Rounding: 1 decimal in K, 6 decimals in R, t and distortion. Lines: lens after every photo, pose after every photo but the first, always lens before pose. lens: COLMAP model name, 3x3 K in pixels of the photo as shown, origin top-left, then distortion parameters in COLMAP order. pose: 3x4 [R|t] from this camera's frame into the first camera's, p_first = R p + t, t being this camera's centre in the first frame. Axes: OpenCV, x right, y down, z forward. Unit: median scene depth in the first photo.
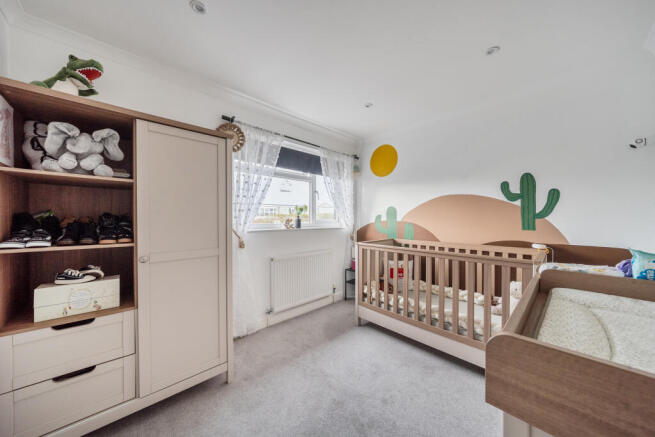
lens RADIAL K [[223.9, 0, 327.5], [0, 223.9, 218.5], [0, 0, 1]] dist [-0.000339, -0.000032]
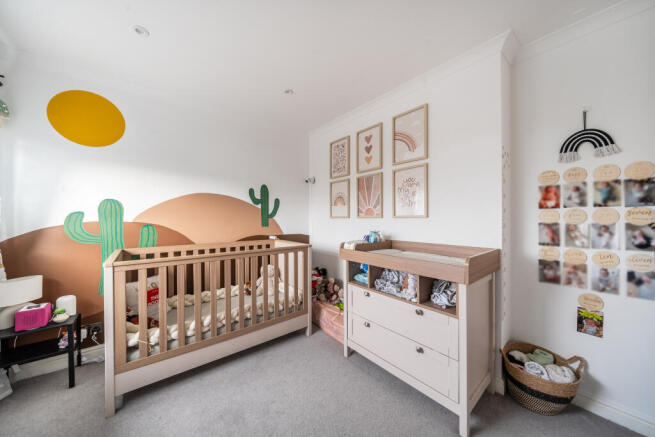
lens RADIAL K [[223.9, 0, 327.5], [0, 223.9, 218.5], [0, 0, 1]] dist [-0.000339, -0.000032]
pose [[0.072359, -0.000713, 0.997378, -0.395147], [0.001639, 0.999998, 0.000596, 0.001506], [-0.997377, 0.001591, 0.072360, 0.465405]]
